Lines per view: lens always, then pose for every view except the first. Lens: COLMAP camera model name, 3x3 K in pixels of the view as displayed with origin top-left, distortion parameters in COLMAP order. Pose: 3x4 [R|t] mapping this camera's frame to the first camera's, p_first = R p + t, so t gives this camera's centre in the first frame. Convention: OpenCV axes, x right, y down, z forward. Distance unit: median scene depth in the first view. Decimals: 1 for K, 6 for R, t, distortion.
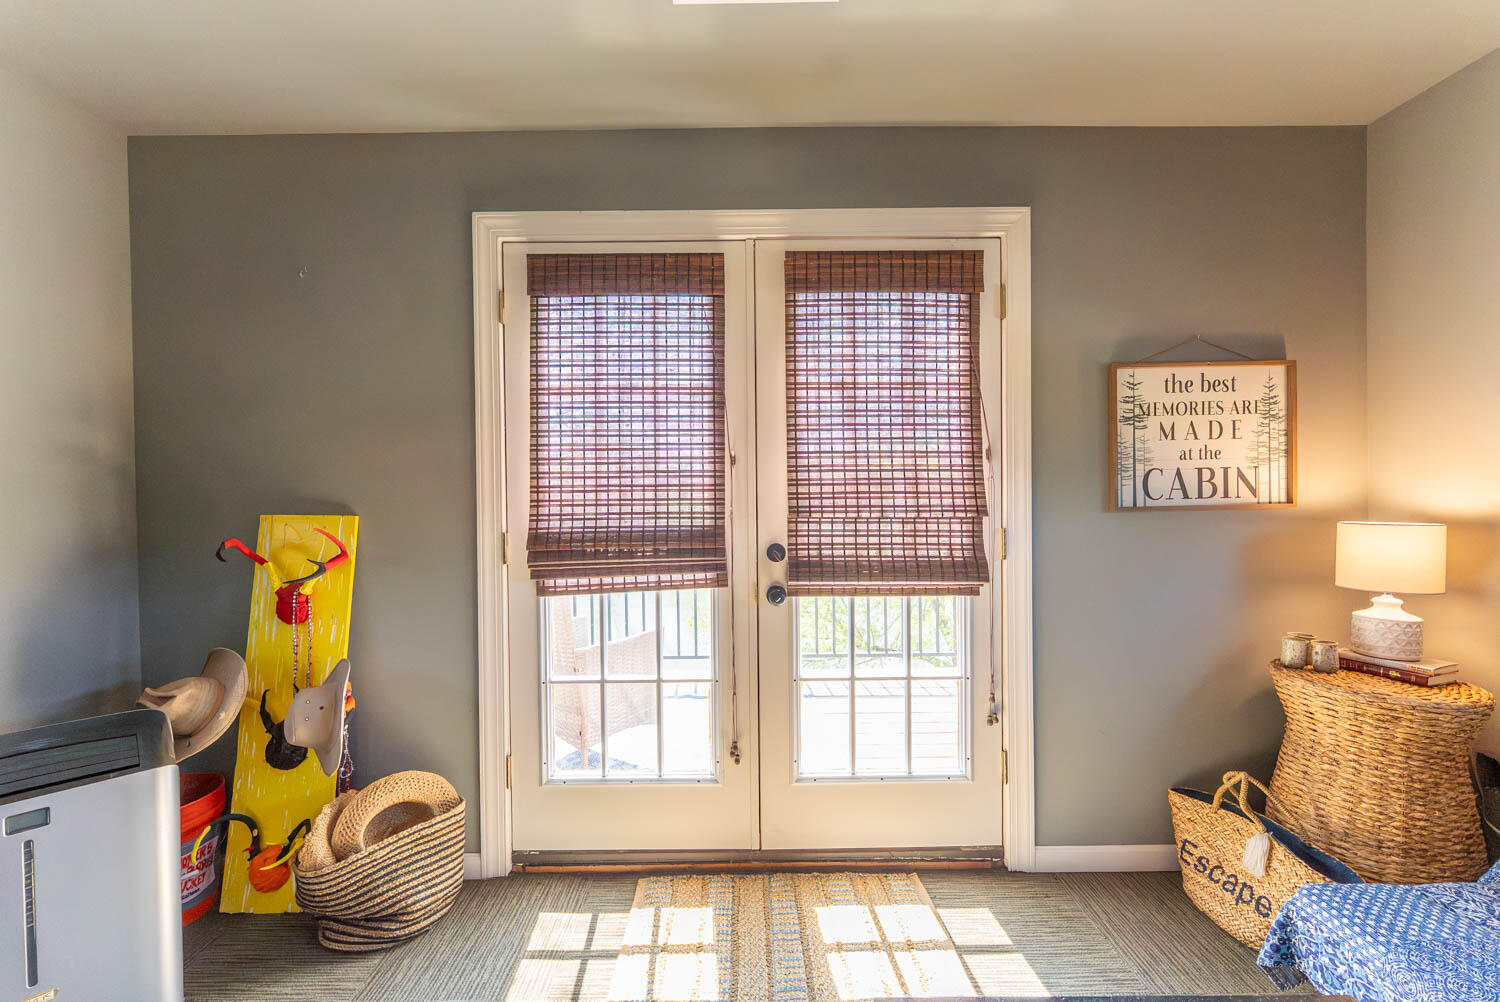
lens RADIAL K [[601.3, 0, 753.3], [0, 601.3, 494.9], [0, 0, 1]] dist [-0.017519, 0.000028]
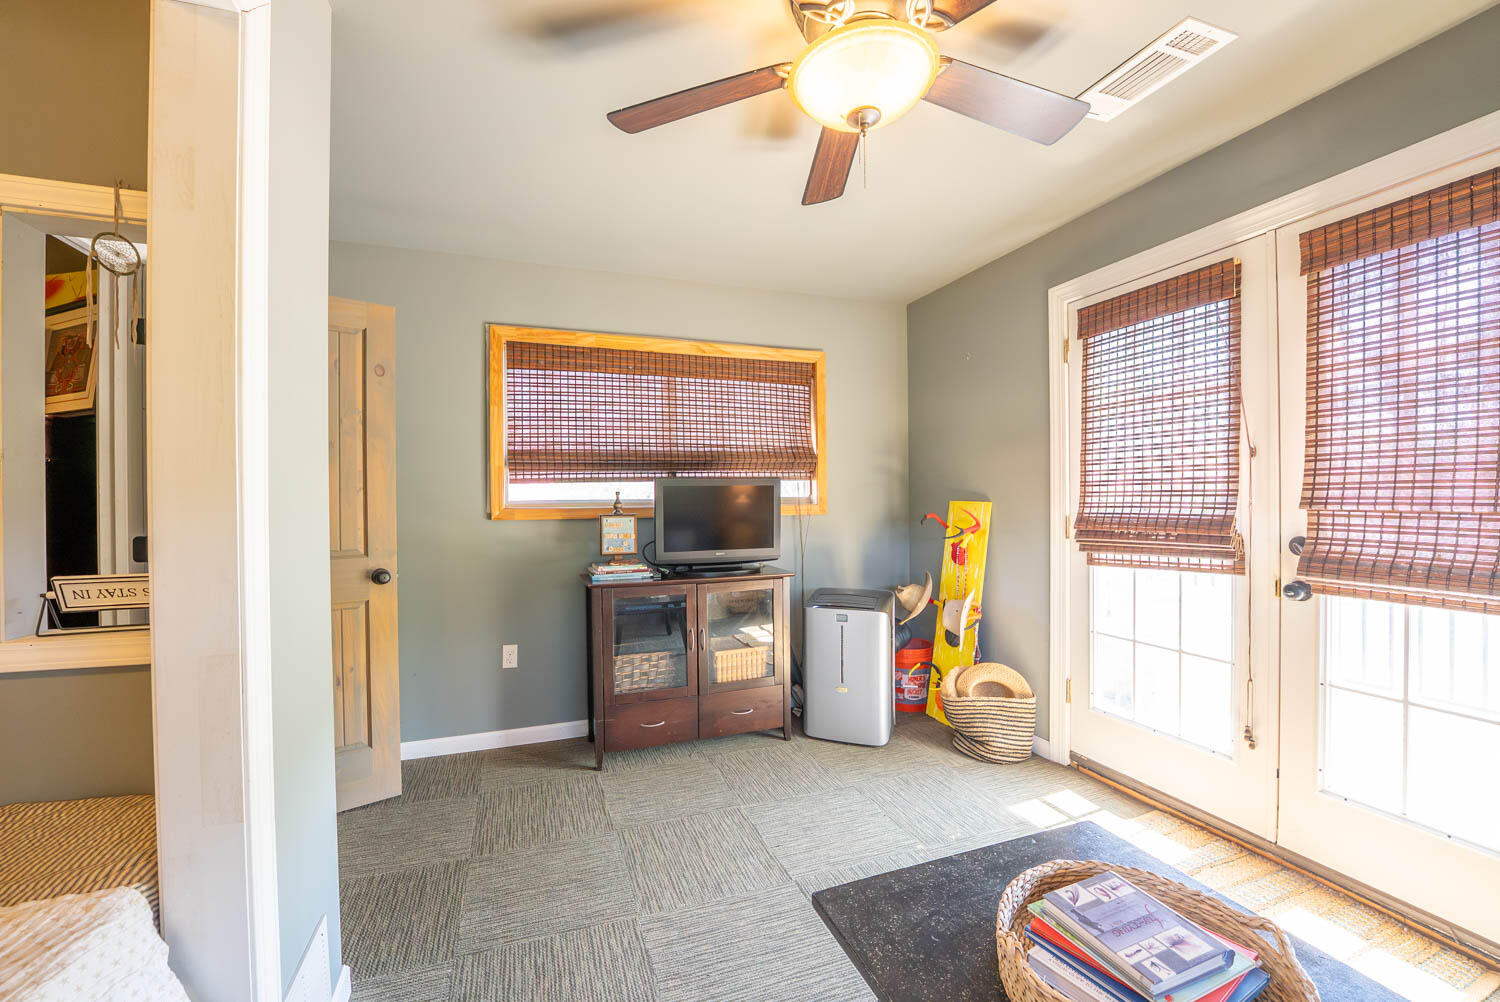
lens RADIAL K [[601.3, 0, 753.0], [0, 601.3, 501.3], [0, 0, 1]] dist [-0.017519, 0.000028]
pose [[0.339944, 0.011976, -0.940369, 0.641066], [-0.001036, 0.999923, 0.012360, 0.013924], [0.940445, -0.003227, 0.339930, -0.147674]]
